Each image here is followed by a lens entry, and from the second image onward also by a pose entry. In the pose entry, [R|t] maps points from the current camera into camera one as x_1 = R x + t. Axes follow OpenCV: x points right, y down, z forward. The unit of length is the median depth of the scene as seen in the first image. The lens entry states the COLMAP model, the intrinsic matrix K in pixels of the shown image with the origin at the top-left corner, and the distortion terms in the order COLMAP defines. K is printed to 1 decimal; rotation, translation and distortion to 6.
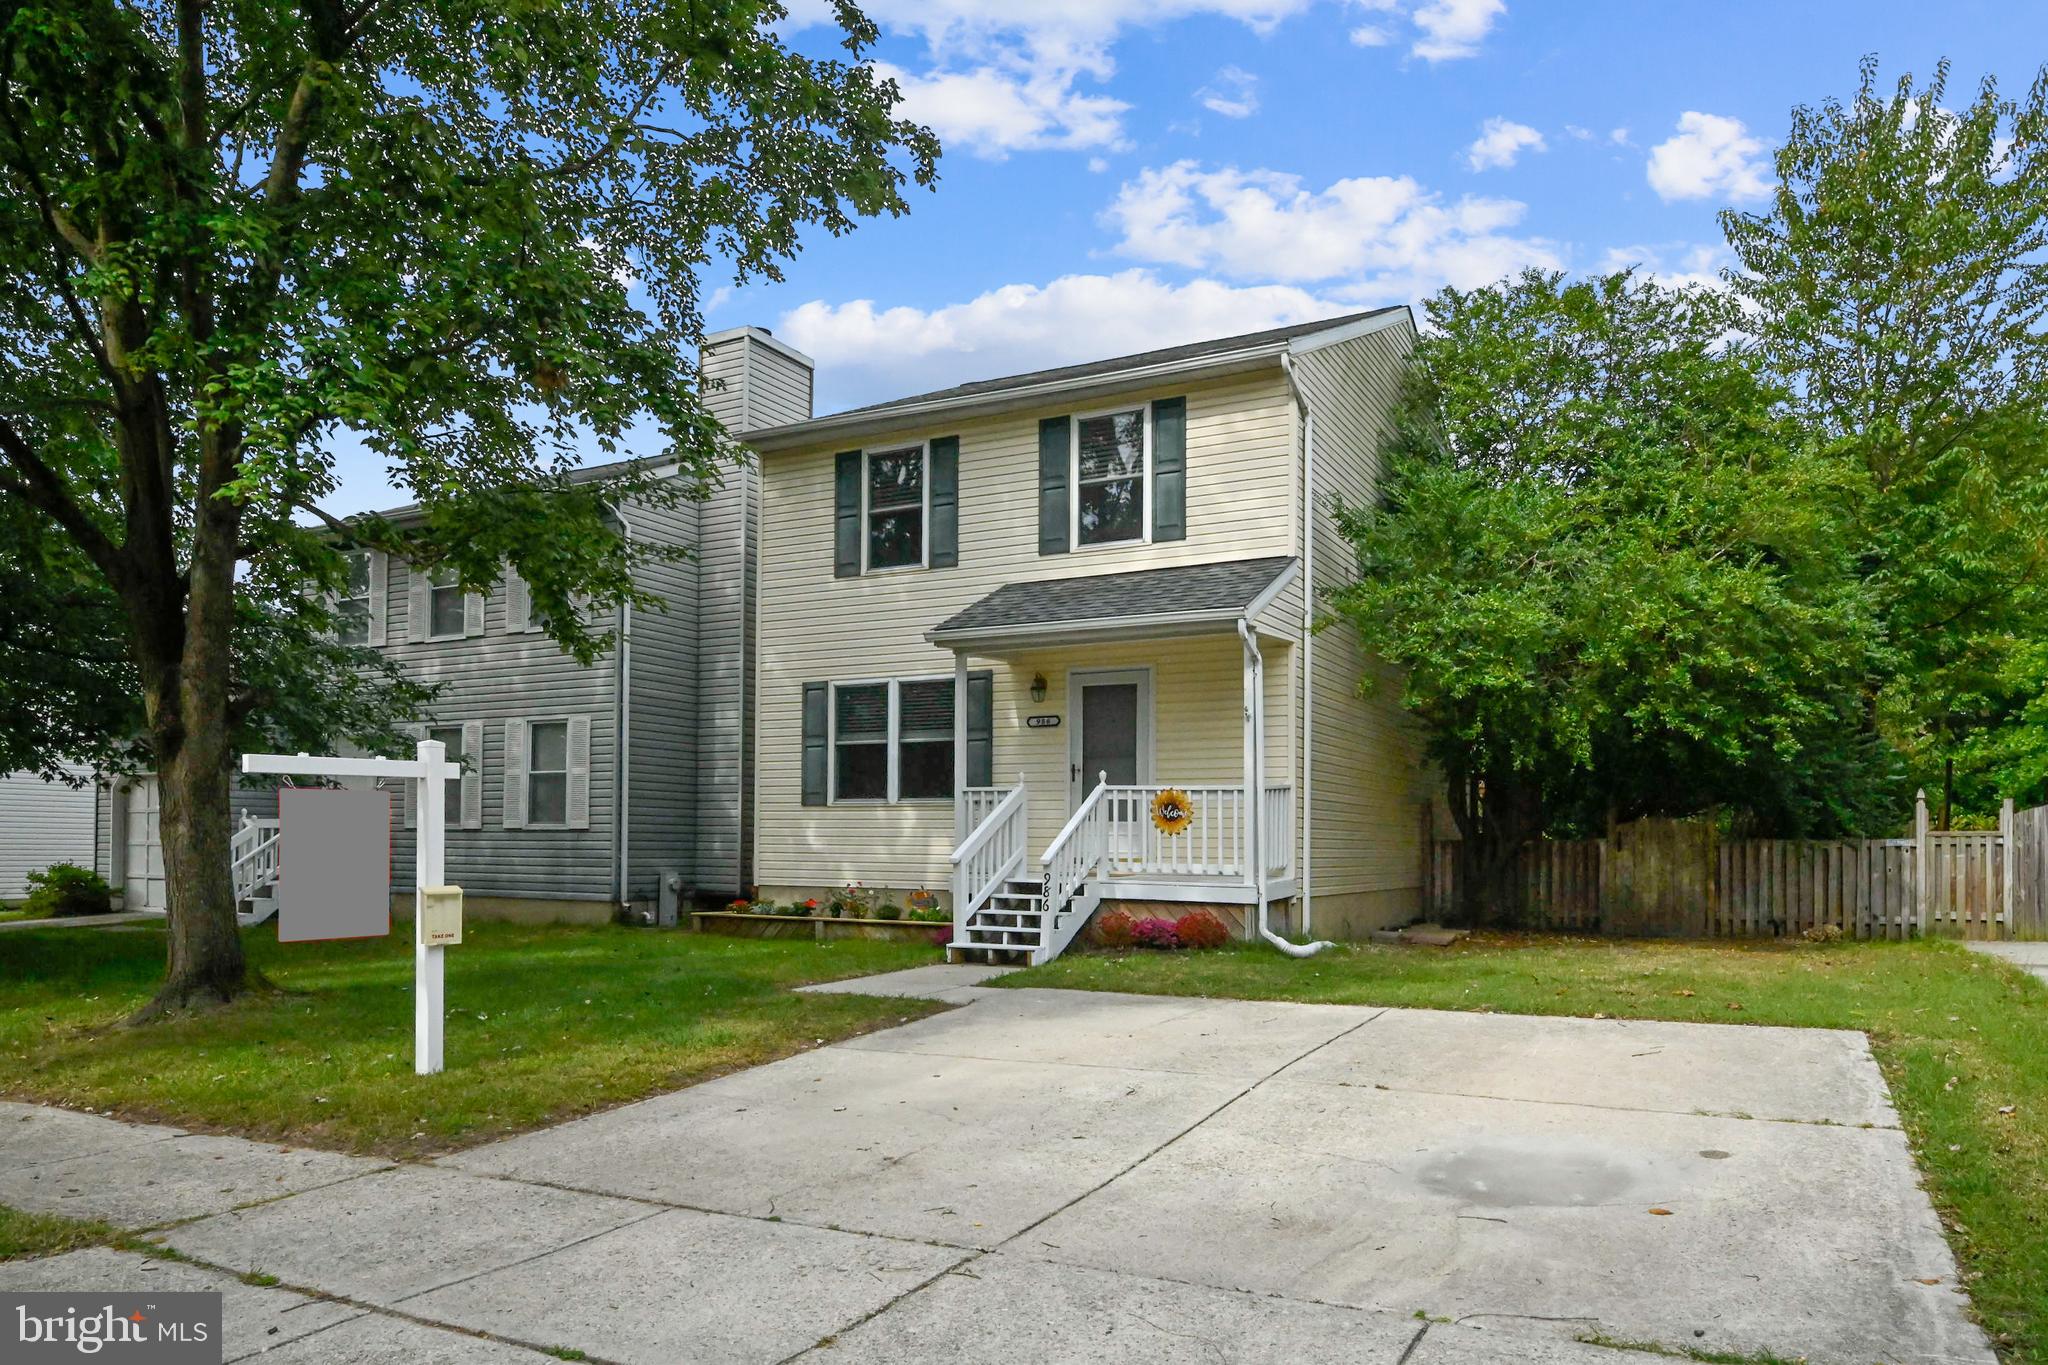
lens RADIAL K [[1373.7, 0, 1041.2], [0, 1373.7, 691.0], [0, 0, 1]] dist [-0.003793, -0.015784]
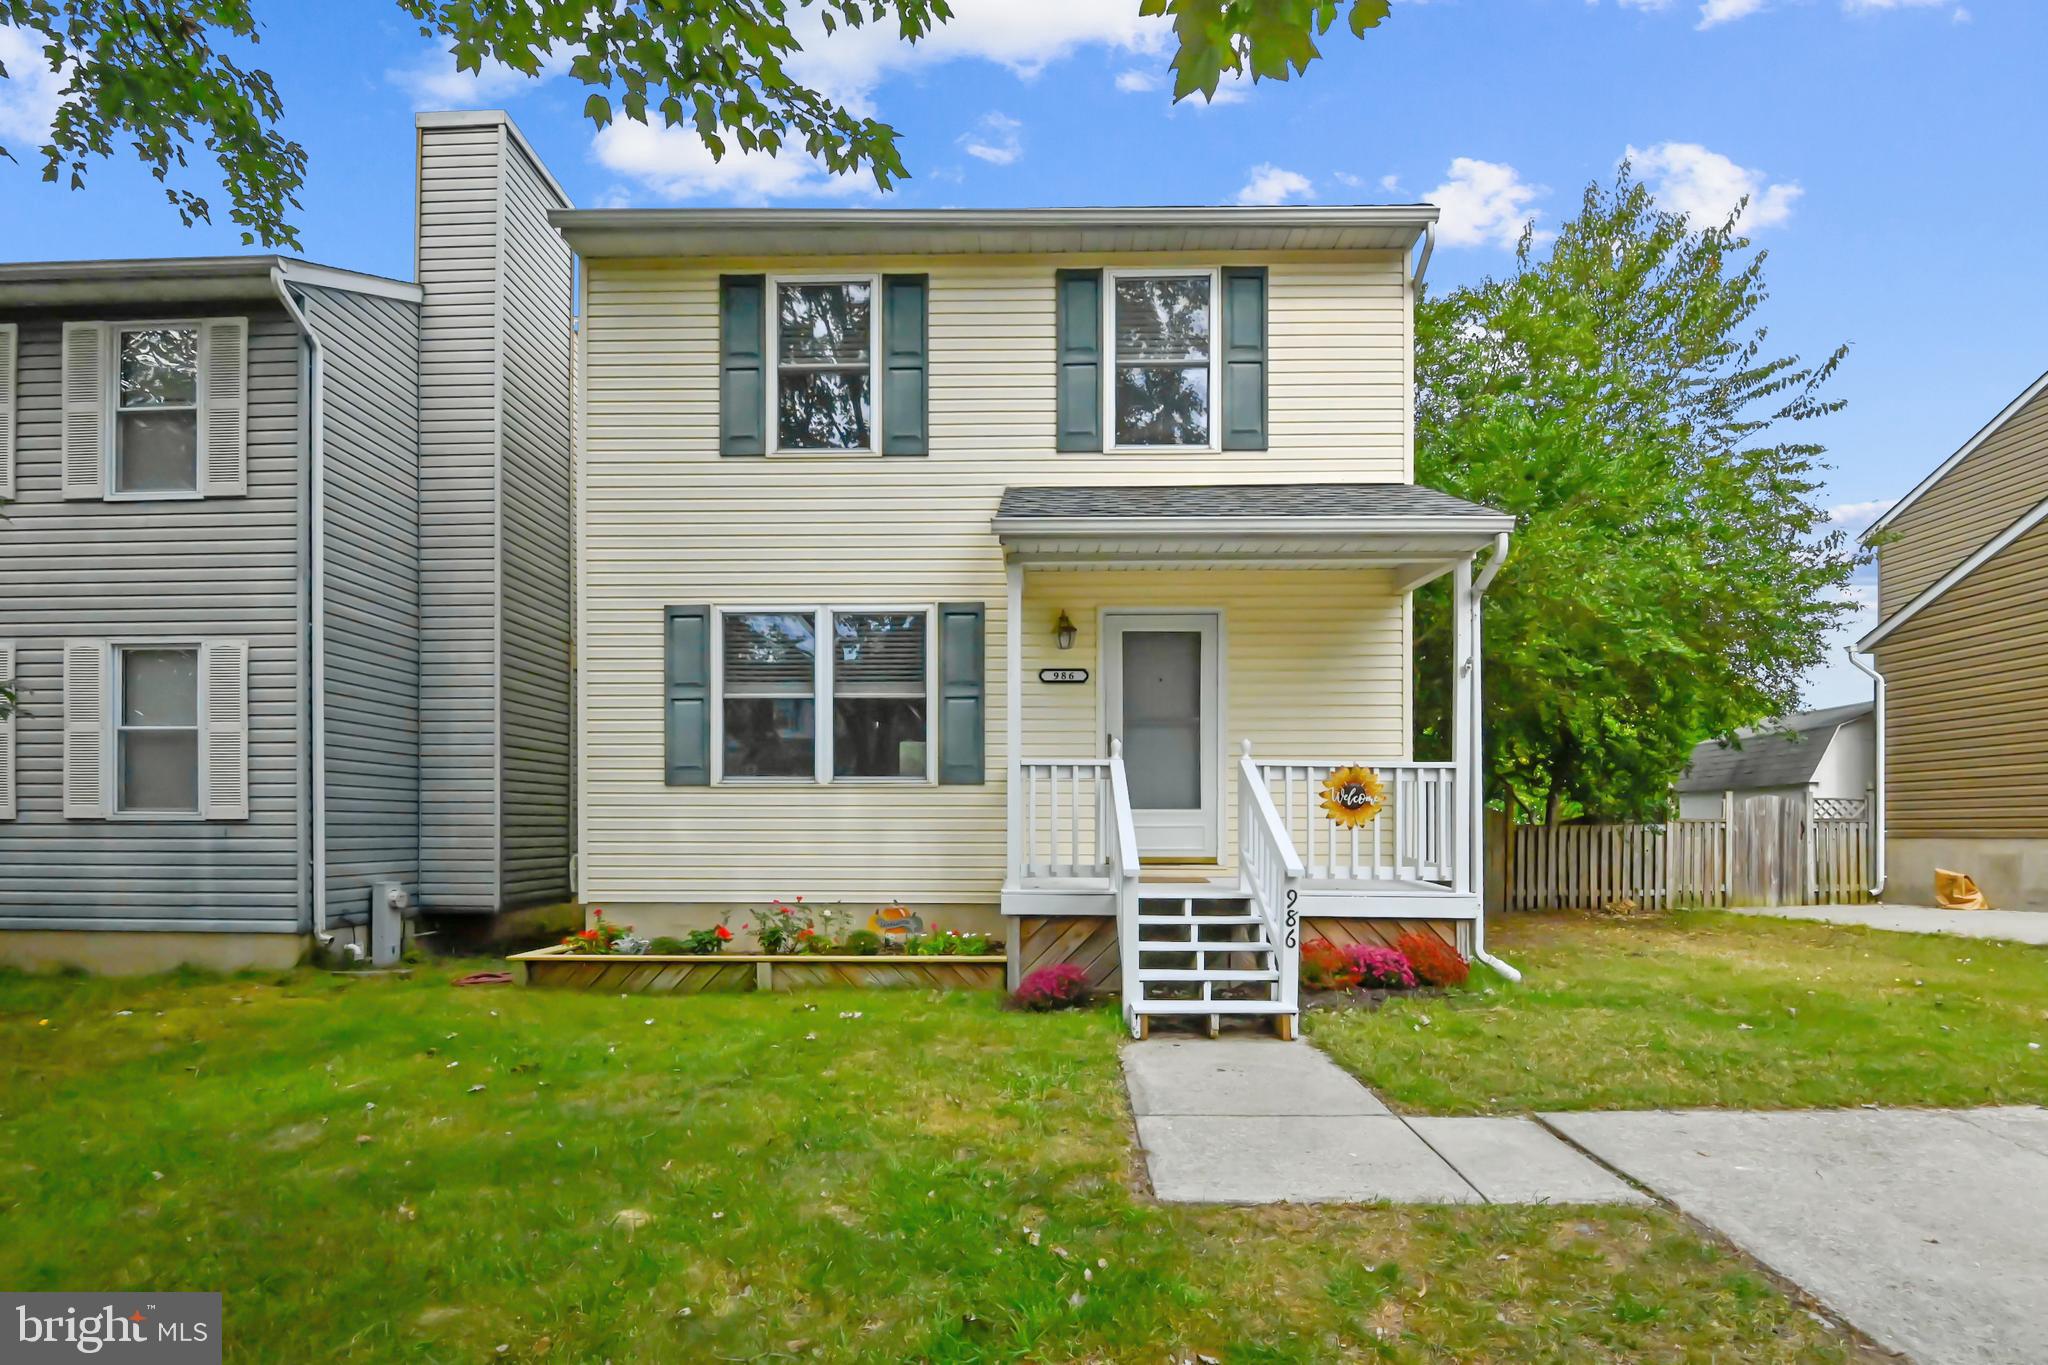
lens RADIAL K [[977.9, 0, 1021.7], [0, 977.9, 787.5], [0, 0, 1]] dist [-0.011559, -0.004533]
pose [[0.888551, 0.011178, 0.458641, -0.257740], [-0.045202, 0.996972, 0.063273, 0.049101], [-0.456545, -0.076953, 0.886366, 0.525425]]
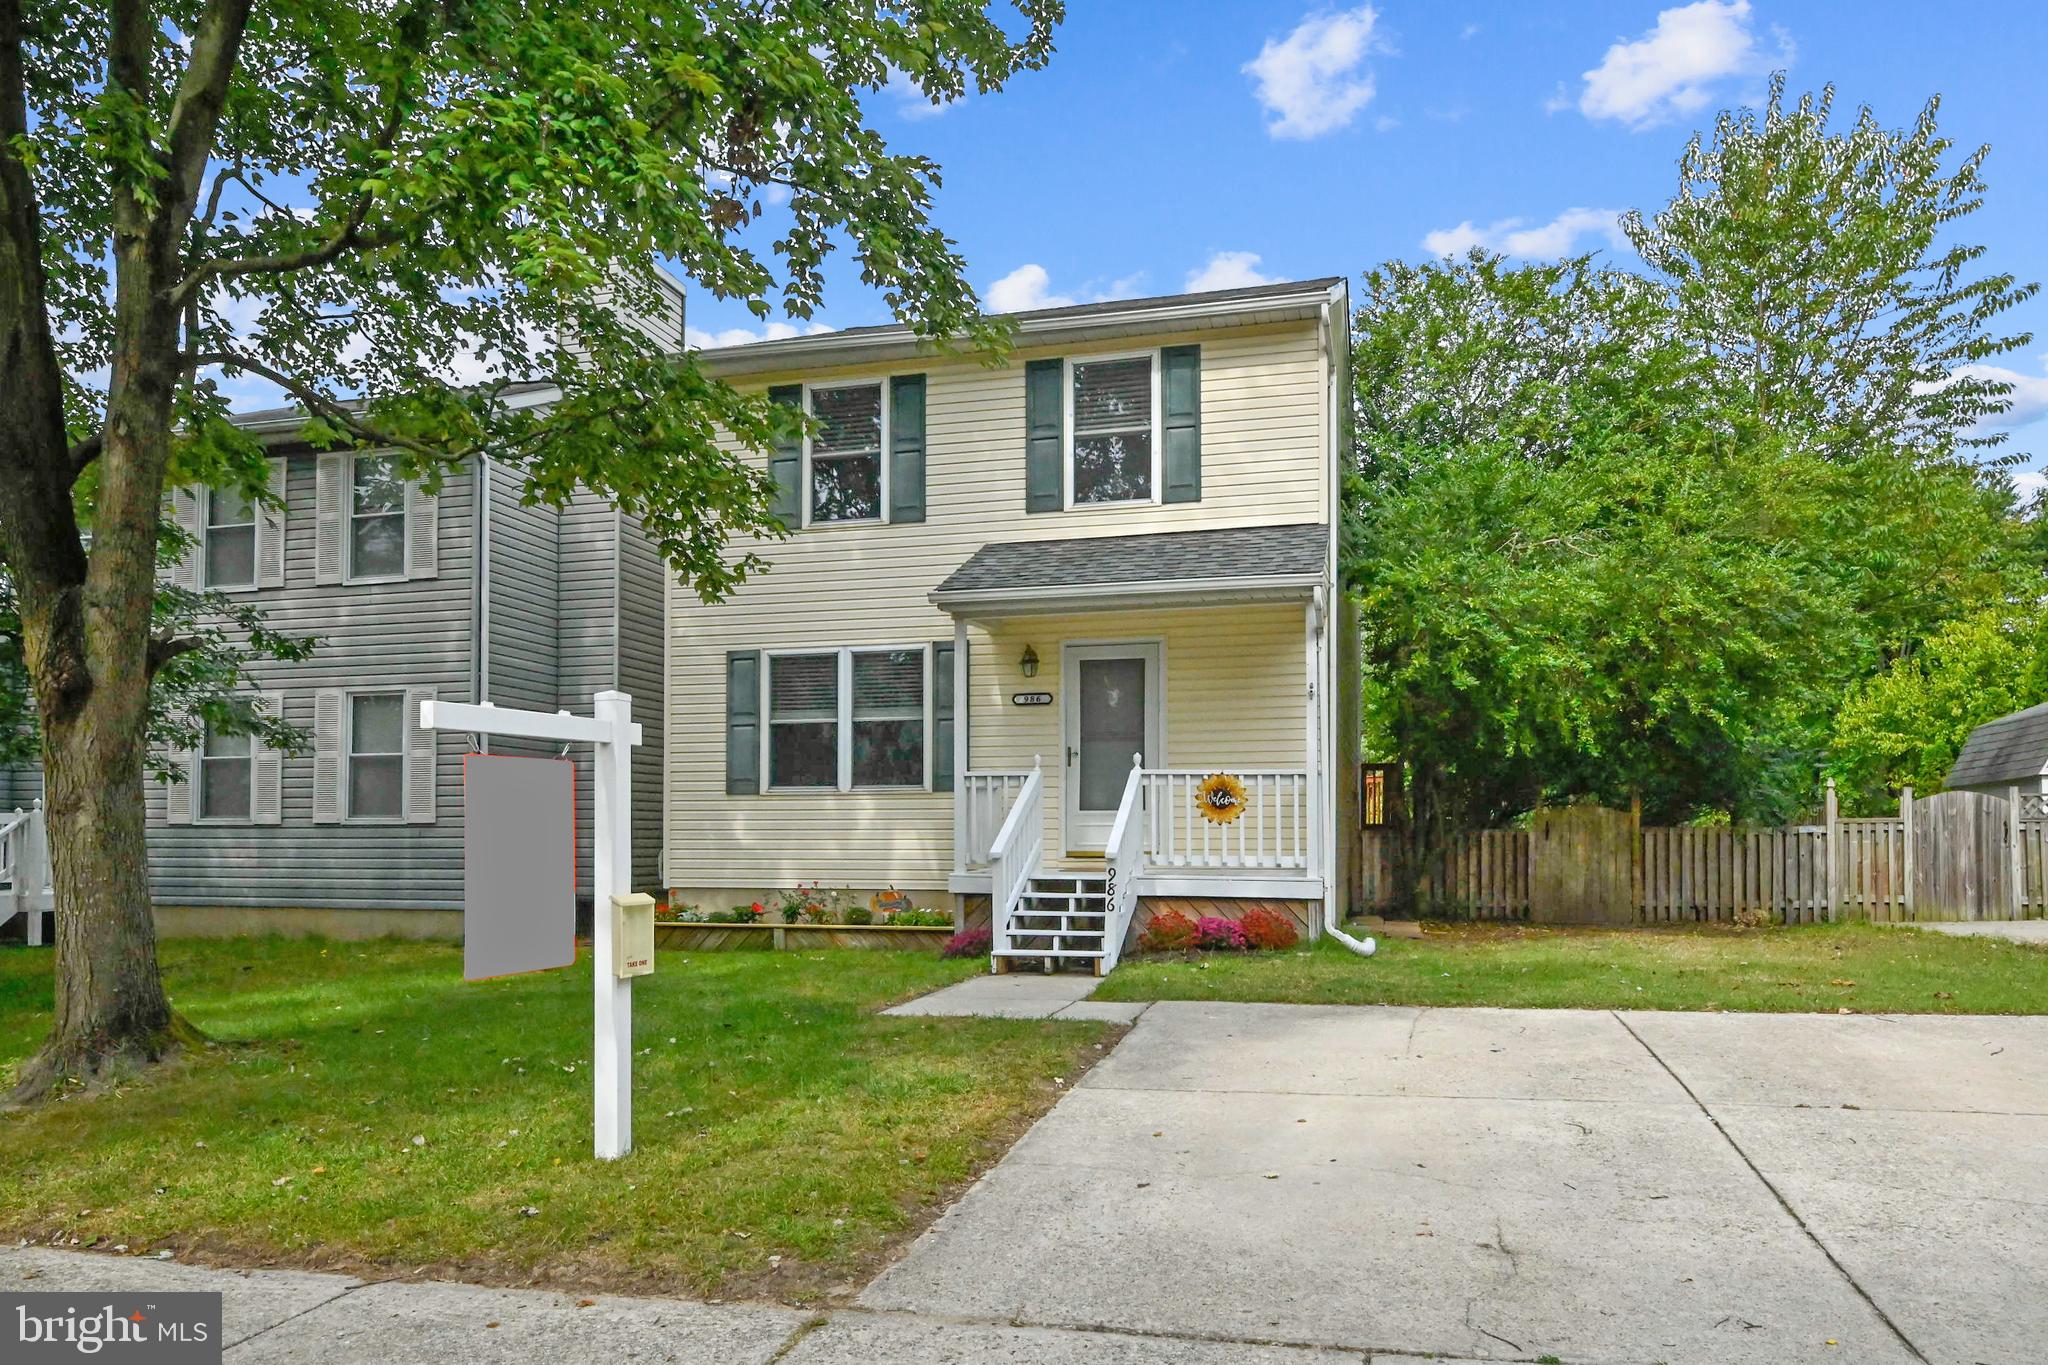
lens RADIAL K [[1373.7, 0, 1038.6], [0, 1373.7, 709.8], [0, 0, 1]] dist [-0.003793, -0.015784]
pose [[0.972333, 0.014199, 0.233165, -0.199523], [-0.018030, 0.999735, 0.014306, 0.015837], [-0.232900, -0.018114, 0.972332, 0.126949]]
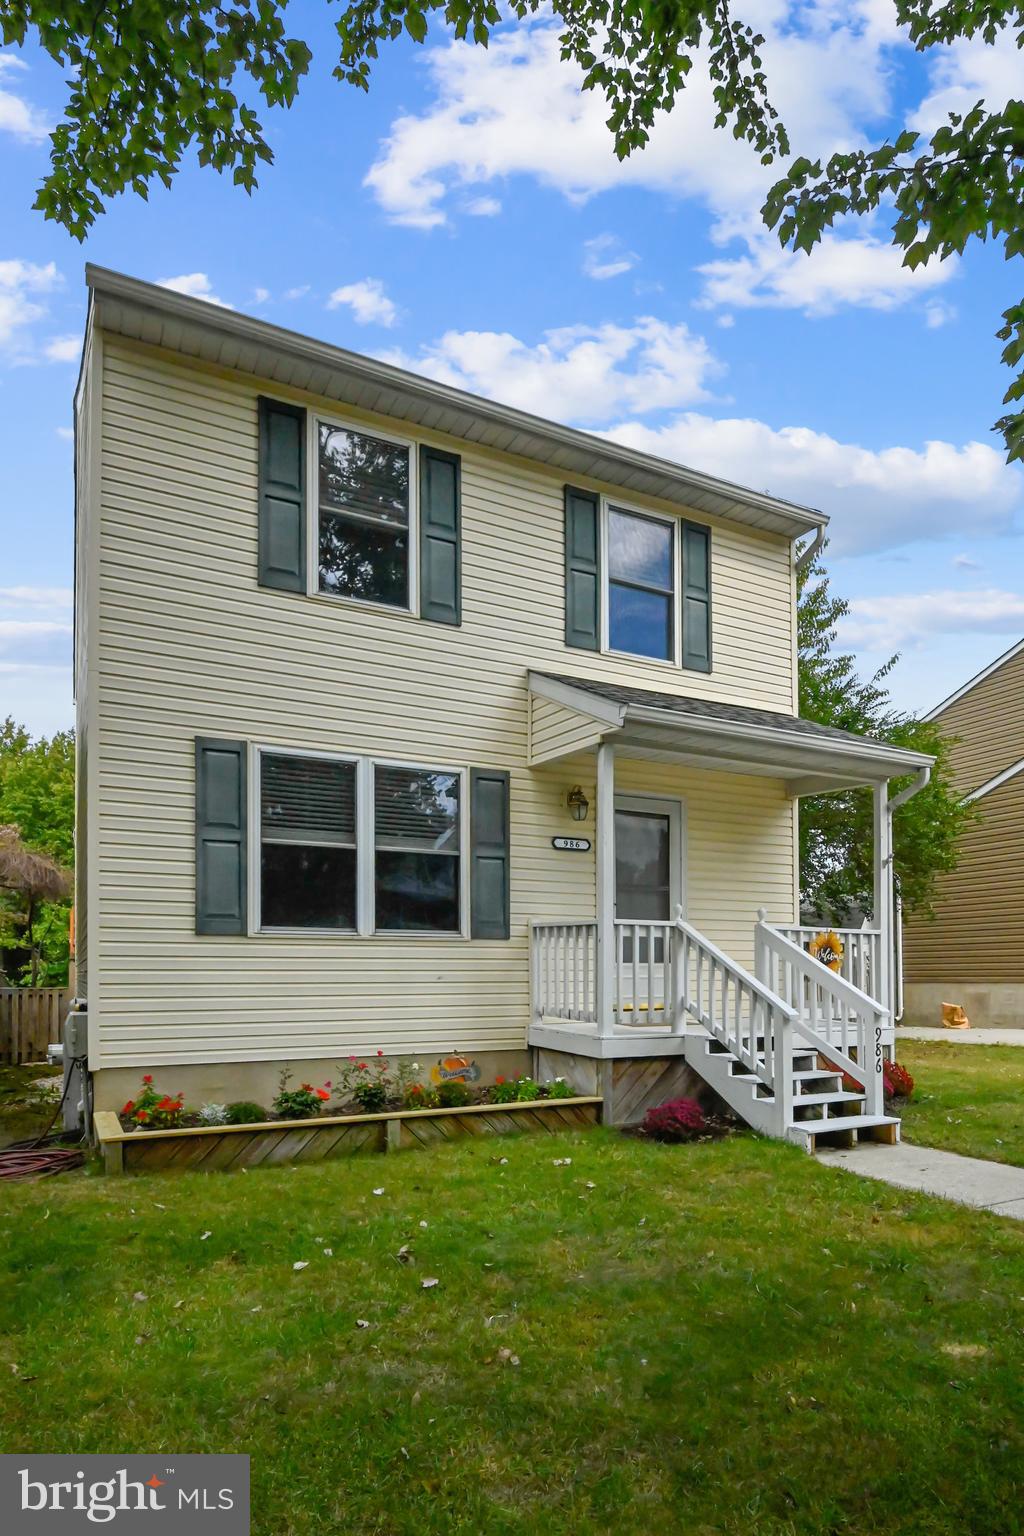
lens RADIAL K [[872.3, 0, 520.9], [0, 872.3, 927.0], [0, 0, 1]] dist [-0.016414, -0.000600]
pose [[0.559634, 0.035749, 0.827968, -0.448415], [-0.087257, 0.996058, 0.015971, 0.065555], [-0.824133, -0.081184, 0.560547, 0.709901]]
